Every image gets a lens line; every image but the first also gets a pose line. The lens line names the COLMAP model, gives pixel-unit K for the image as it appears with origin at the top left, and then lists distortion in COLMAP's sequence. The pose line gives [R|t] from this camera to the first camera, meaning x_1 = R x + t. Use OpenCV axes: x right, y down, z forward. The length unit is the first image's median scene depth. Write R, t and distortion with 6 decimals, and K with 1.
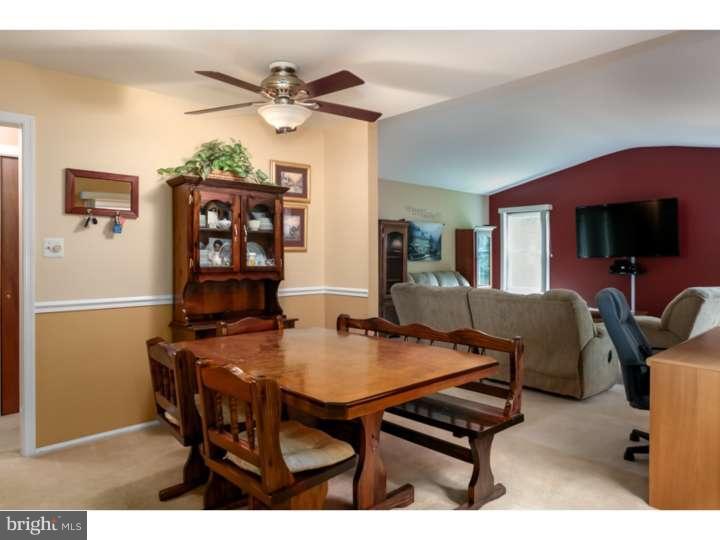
lens RADIAL K [[495.0, 0, 359.1], [0, 495.0, 256.6], [0, 0, 1]] dist [0.004573, 0.001795]
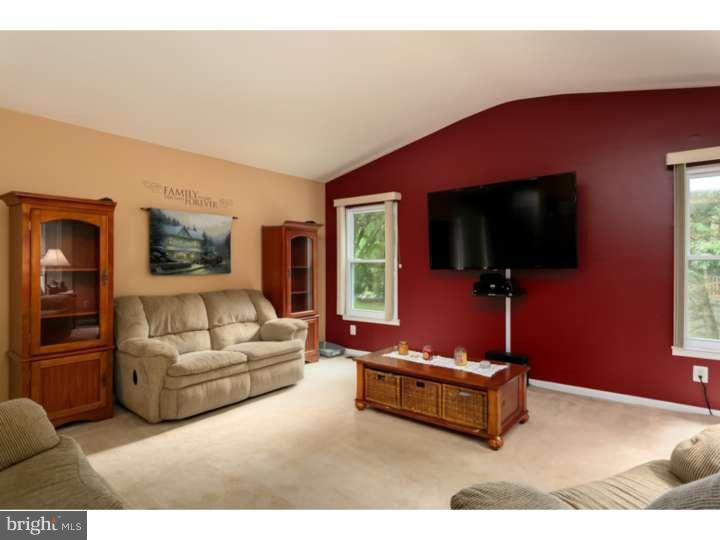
lens RADIAL K [[402.4, 0, 360.0], [0, 402.4, 270.0], [0, 0, 1]] dist [-0.002940, -0.000559]
pose [[0.989857, -0.000272, 0.142070, 0.267974], [-0.001240, 0.999943, 0.010558, -0.002892], [-0.142065, -0.010627, 0.989800, 0.475002]]
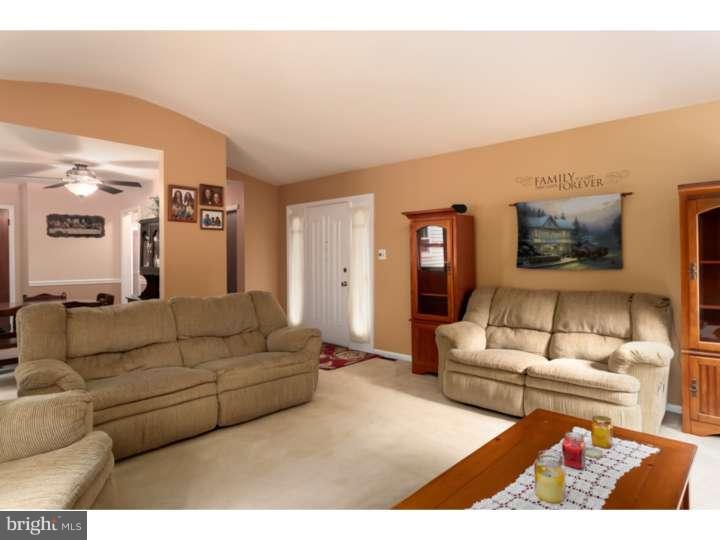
lens RADIAL K [[413.7, 0, 360.0], [0, 413.7, 270.0], [0, 0, 1]] dist [0.000722, 0.000527]
pose [[0.067489, 0.034101, -0.997137, 0.569867], [0.006767, 0.999377, 0.034635, -0.008039], [0.997697, -0.009085, 0.067216, 0.746957]]
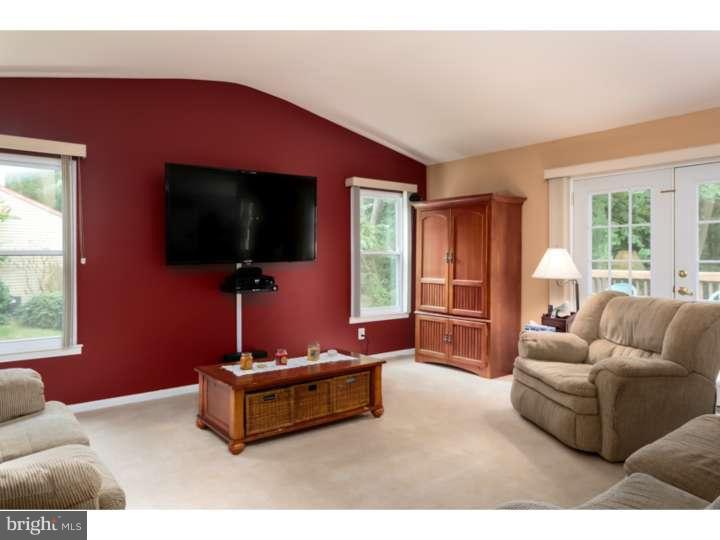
lens RADIAL K [[495.0, 0, 359.1], [0, 495.0, 256.6], [0, 0, 1]] dist [0.004573, 0.001795]
pose [[0.097932, -0.001962, 0.995191, -0.033587], [-0.002048, 0.999996, 0.002173, -0.007309], [-0.995191, -0.002251, 0.097928, 0.741789]]
